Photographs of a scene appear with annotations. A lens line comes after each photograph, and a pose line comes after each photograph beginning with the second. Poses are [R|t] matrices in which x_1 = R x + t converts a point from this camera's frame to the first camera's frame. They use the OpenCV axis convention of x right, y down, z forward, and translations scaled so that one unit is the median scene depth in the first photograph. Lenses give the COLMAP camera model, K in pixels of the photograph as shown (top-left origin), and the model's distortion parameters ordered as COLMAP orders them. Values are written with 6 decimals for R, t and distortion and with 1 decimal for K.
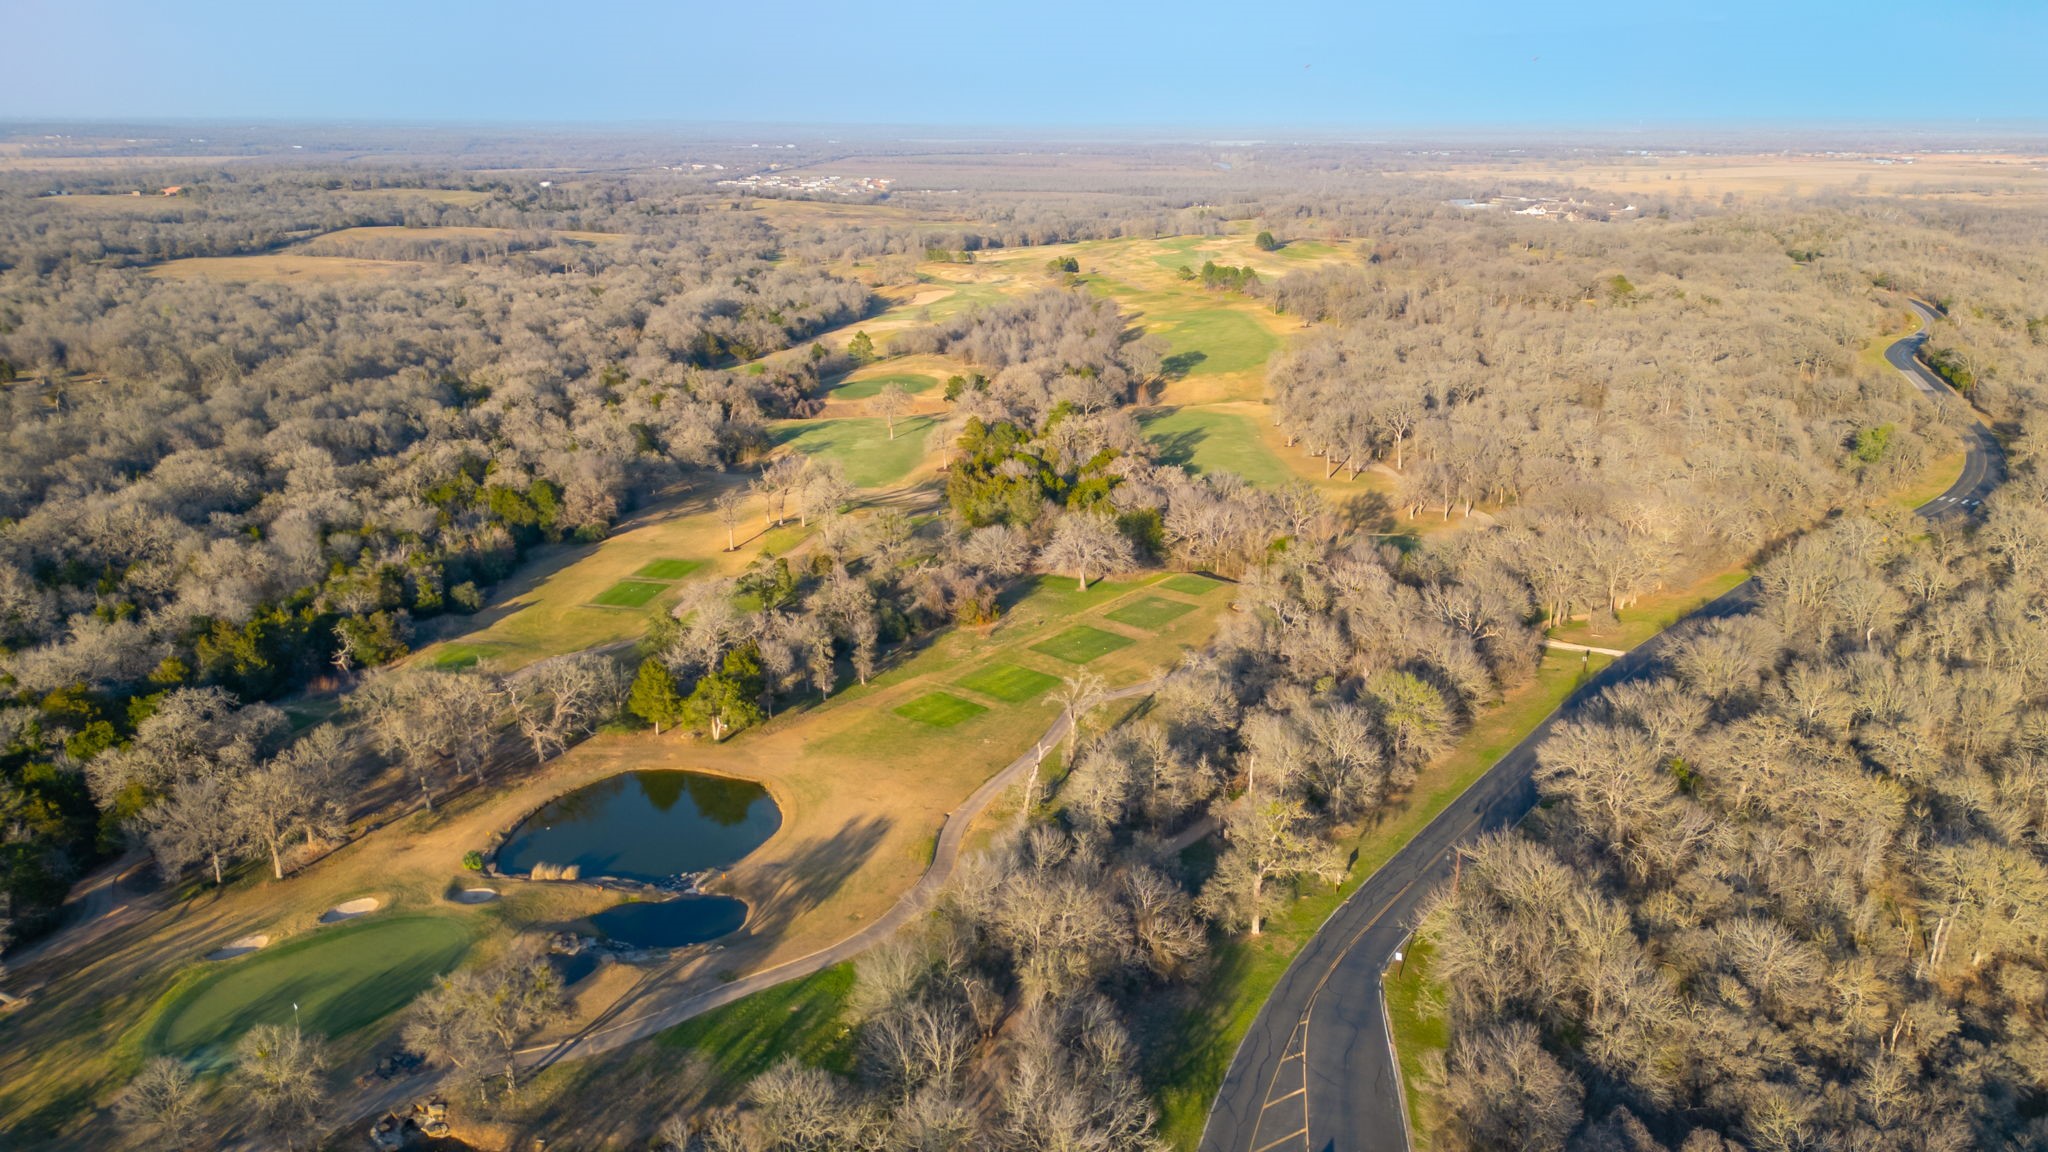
lens RADIAL K [[1458.0, 0, 1024.0], [0, 1458.0, 576.0], [0, 0, 1]] dist [0.085482, -0.085982]
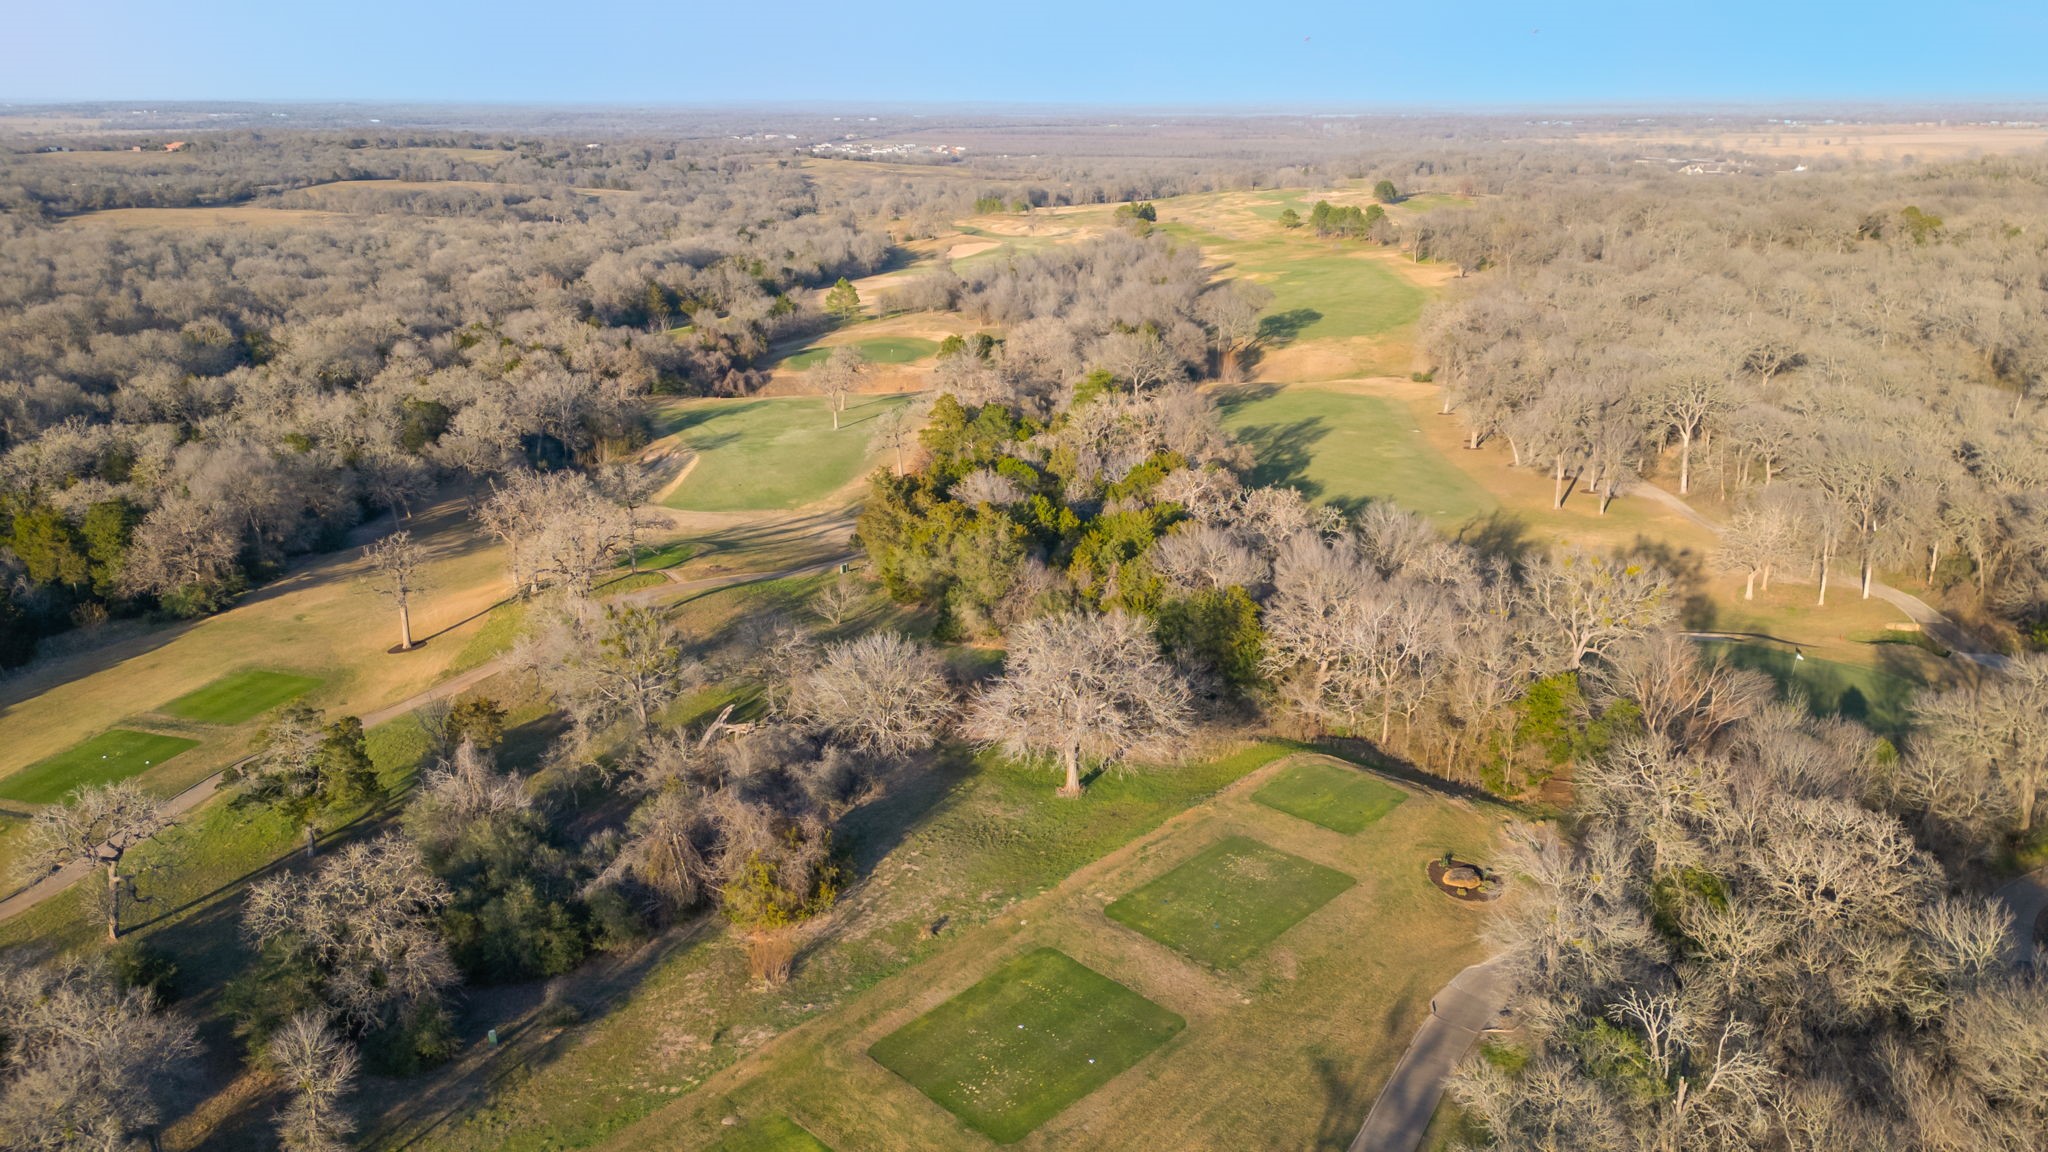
lens RADIAL K [[1458.0, 0, 1024.0], [0, 1458.0, 576.0], [0, 0, 1]] dist [0.085482, -0.085982]
pose [[0.998053, 0.016510, -0.060147, 0.028612], [-0.015927, 0.999822, 0.010159, -0.032720], [0.060304, -0.009181, 0.998138, 0.319750]]
